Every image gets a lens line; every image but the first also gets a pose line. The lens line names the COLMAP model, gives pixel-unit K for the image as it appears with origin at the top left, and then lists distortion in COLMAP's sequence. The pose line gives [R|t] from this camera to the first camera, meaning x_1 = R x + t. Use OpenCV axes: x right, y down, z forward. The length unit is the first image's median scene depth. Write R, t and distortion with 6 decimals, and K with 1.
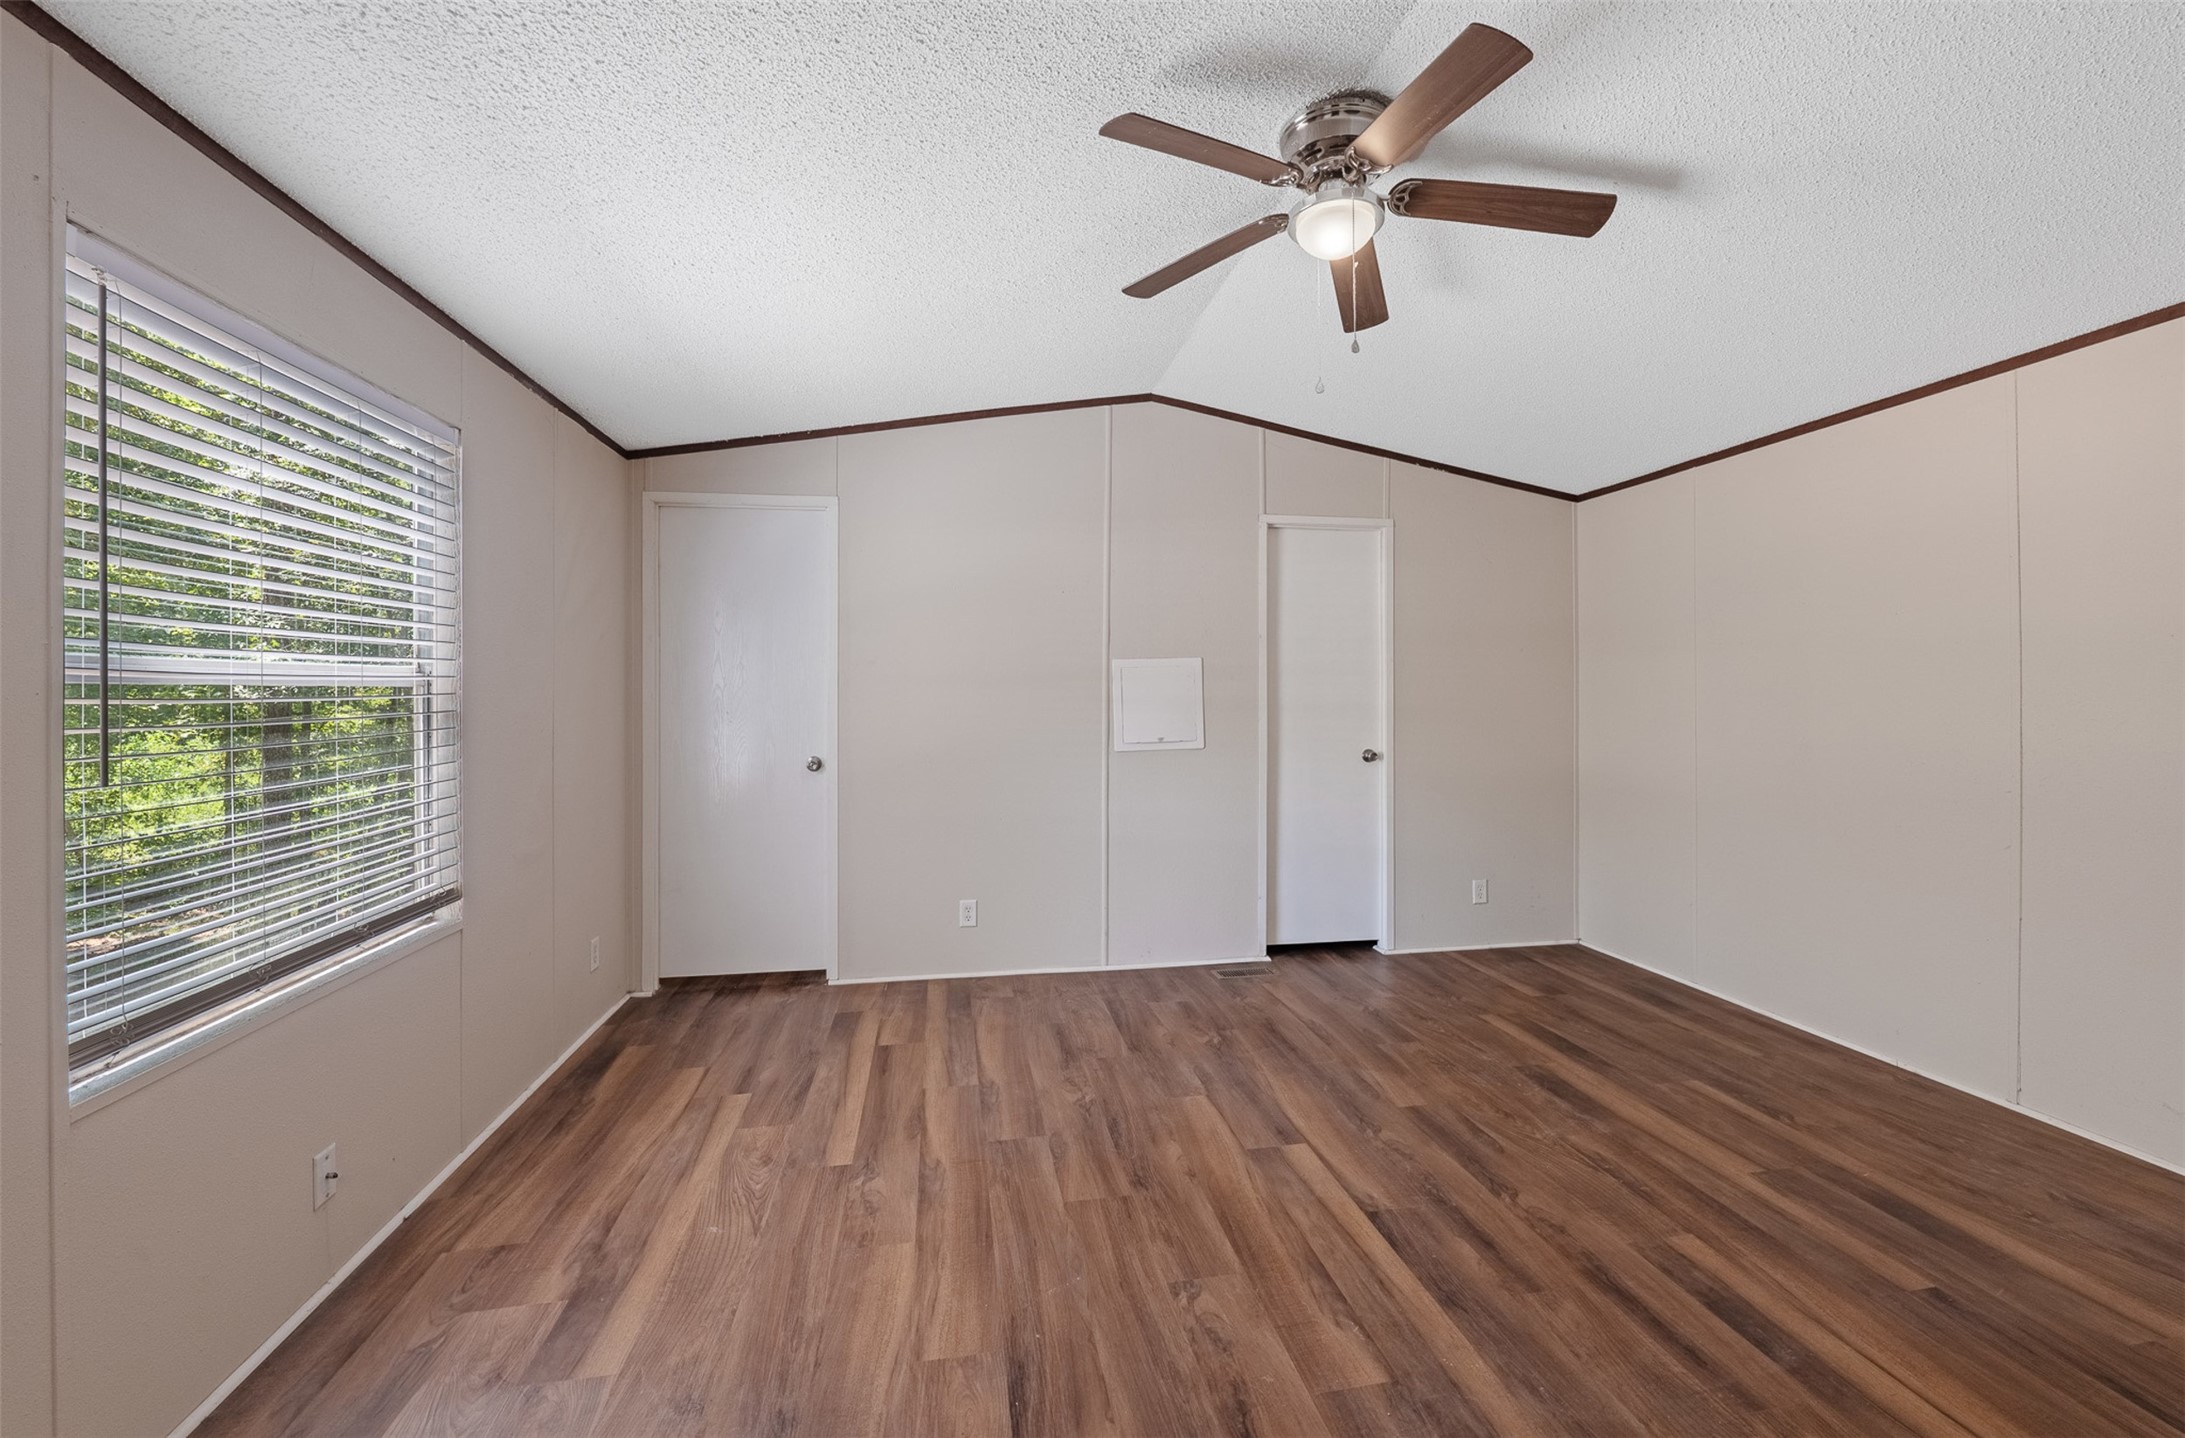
lens RADIAL K [[915.2, 0, 1105.6], [0, 915.2, 726.1], [0, 0, 1]] dist [-0.011470, -0.000011]
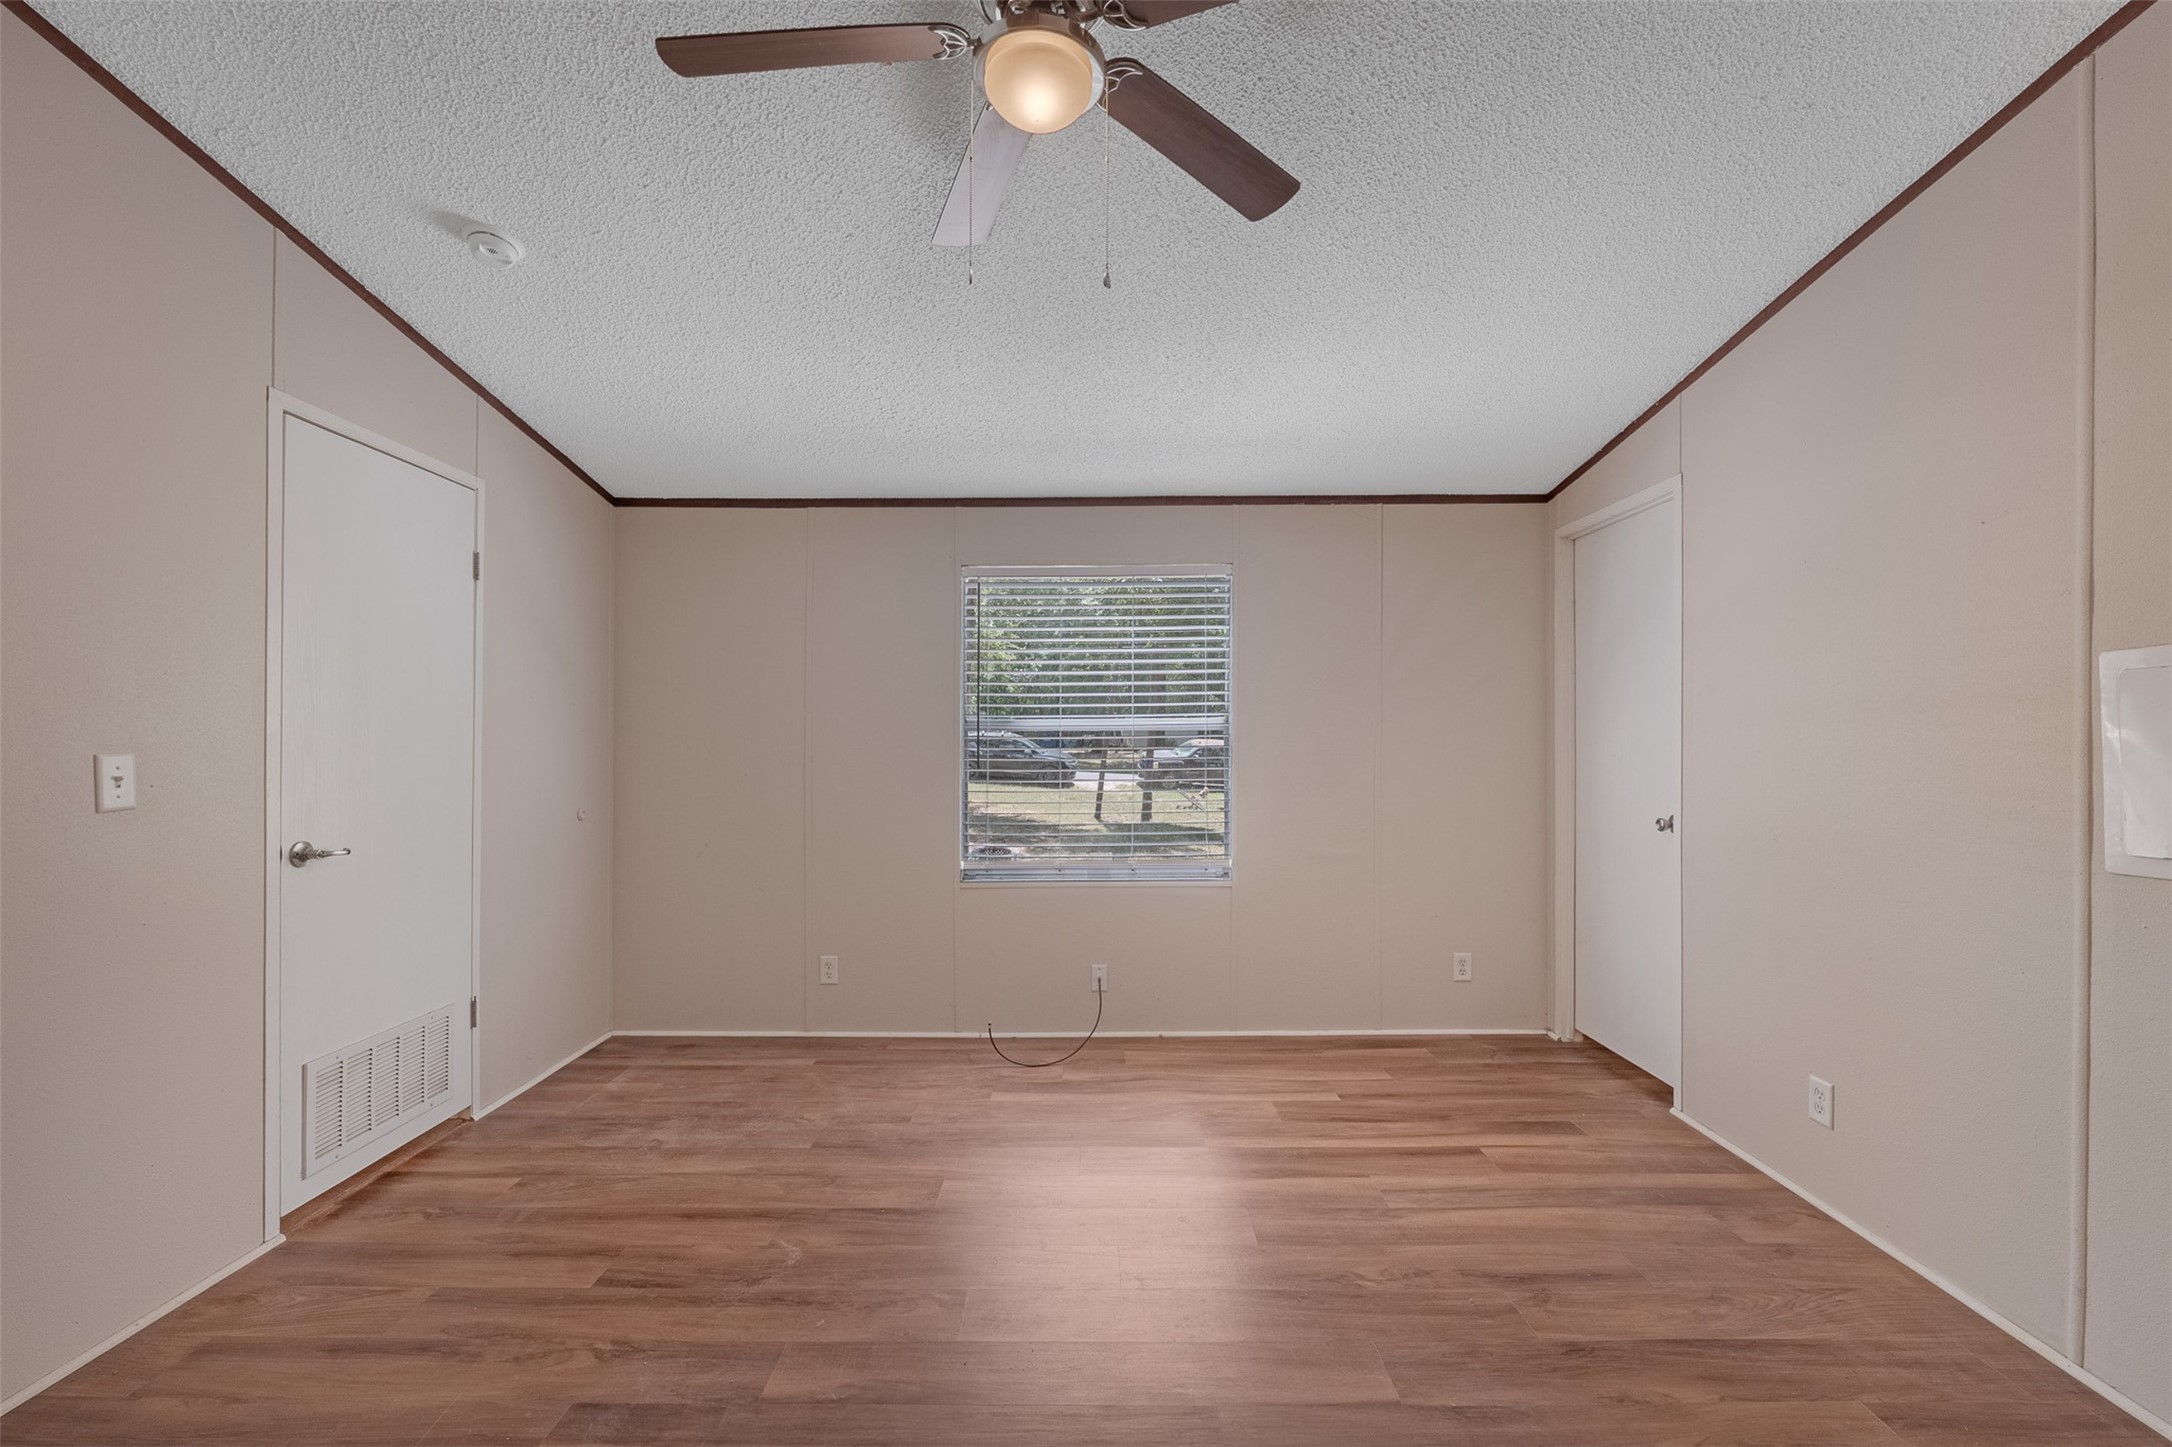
lens RADIAL K [[894.2, 0, 1086.0], [0, 894.2, 723.5], [0, 0, 1]] dist [-0.012911, -0.000059]
pose [[-0.183479, -0.011168, -0.982960, 0.665609], [-0.034354, 0.999398, -0.004942, -0.029813], [0.982423, 0.032862, -0.183752, 0.813131]]
